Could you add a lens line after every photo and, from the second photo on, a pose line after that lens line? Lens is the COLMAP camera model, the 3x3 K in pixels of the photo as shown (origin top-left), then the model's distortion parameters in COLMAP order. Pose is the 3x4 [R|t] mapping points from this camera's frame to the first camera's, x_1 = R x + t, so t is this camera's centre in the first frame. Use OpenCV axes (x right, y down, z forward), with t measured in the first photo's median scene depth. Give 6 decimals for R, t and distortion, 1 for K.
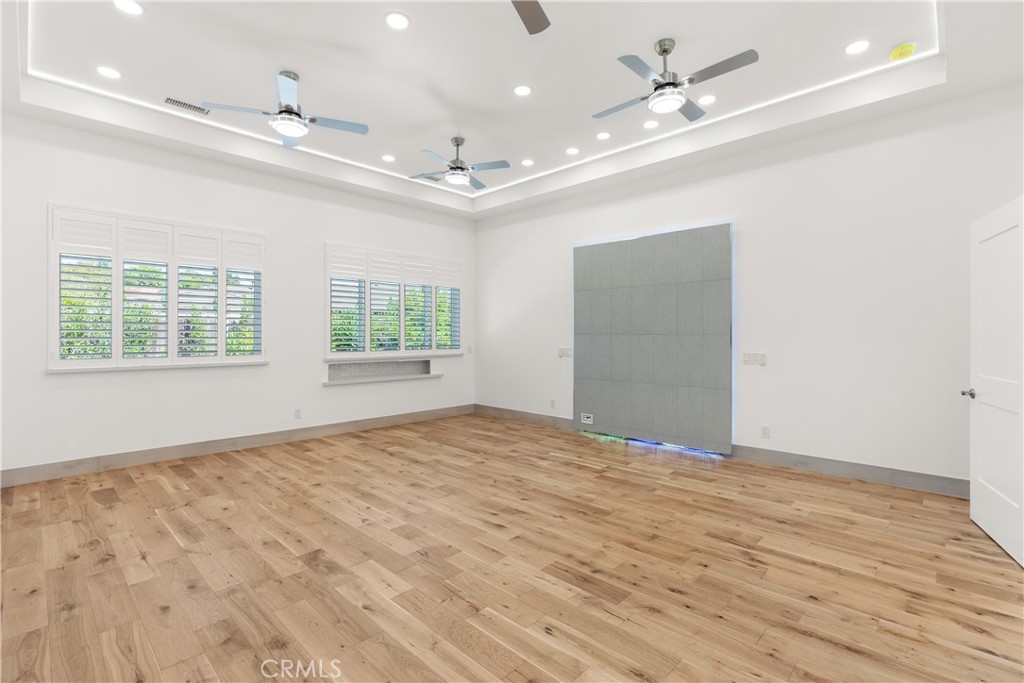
lens RADIAL K [[462.4, 0, 517.6], [0, 462.4, 338.9], [0, 0, 1]] dist [-0.010482, 0.000100]
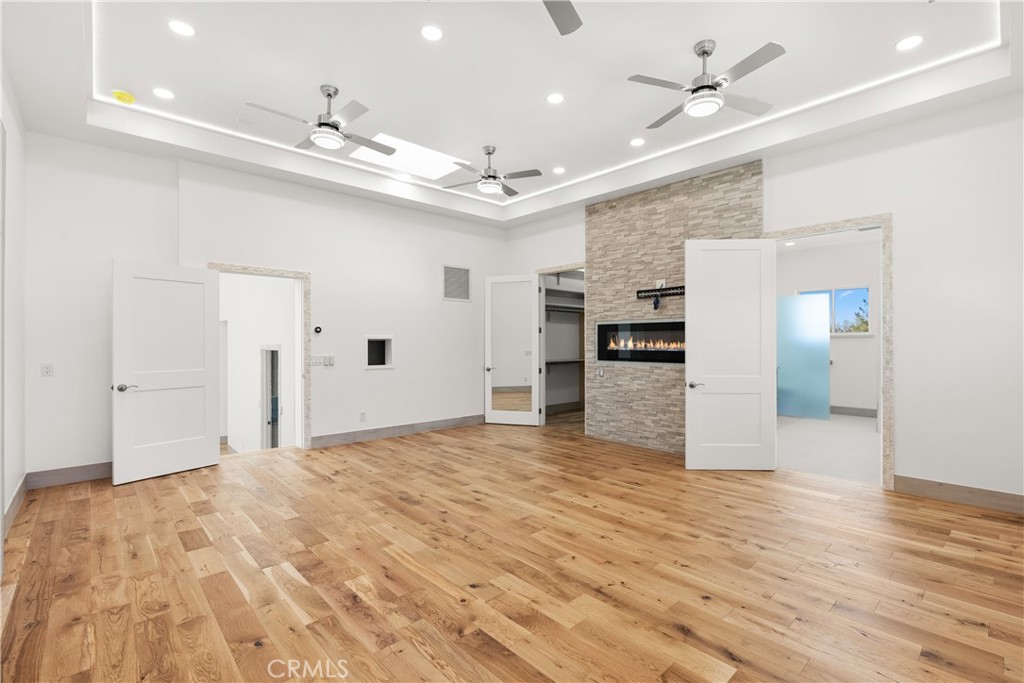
lens RADIAL K [[466.7, 0, 514.7], [0, 466.7, 337.7], [0, 0, 1]] dist [-0.000338, 0.000261]
pose [[-0.997454, 0.001343, 0.071300, -0.196287], [0.001289, 0.999999, -0.000800, -0.019126], [-0.071301, -0.000706, -0.997455, 1.884462]]
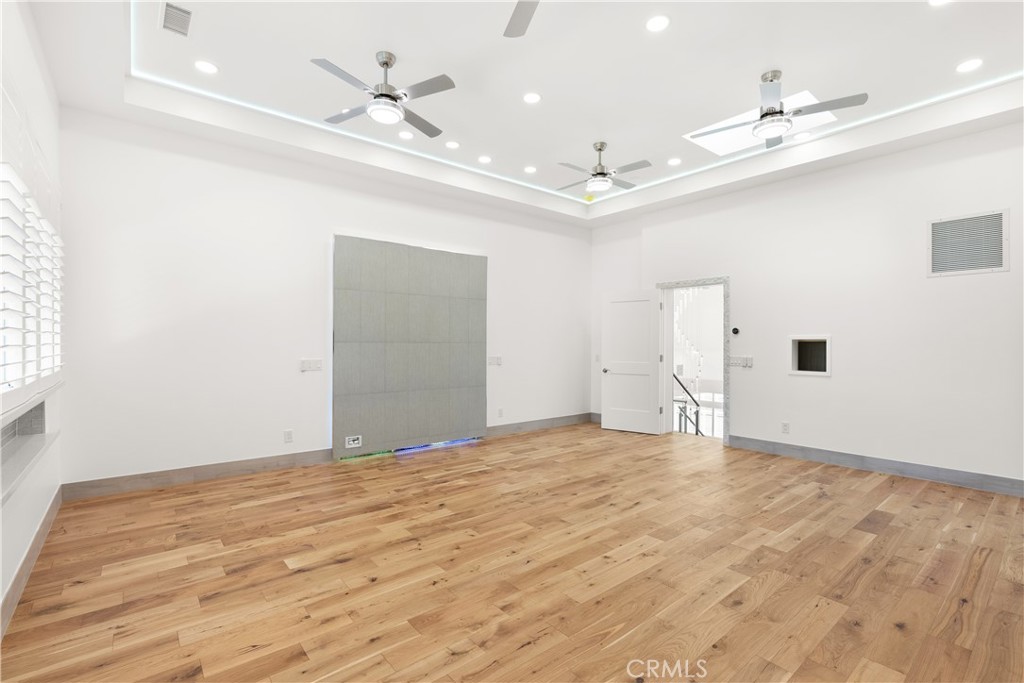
lens RADIAL K [[462.4, 0, 517.6], [0, 462.4, 338.9], [0, 0, 1]] dist [-0.010482, 0.000100]
pose [[0.120979, 0.009942, 0.992605, -1.041237], [0.004298, 0.999935, -0.010539, -0.008417], [-0.992646, 0.005541, 0.120929, 0.955036]]
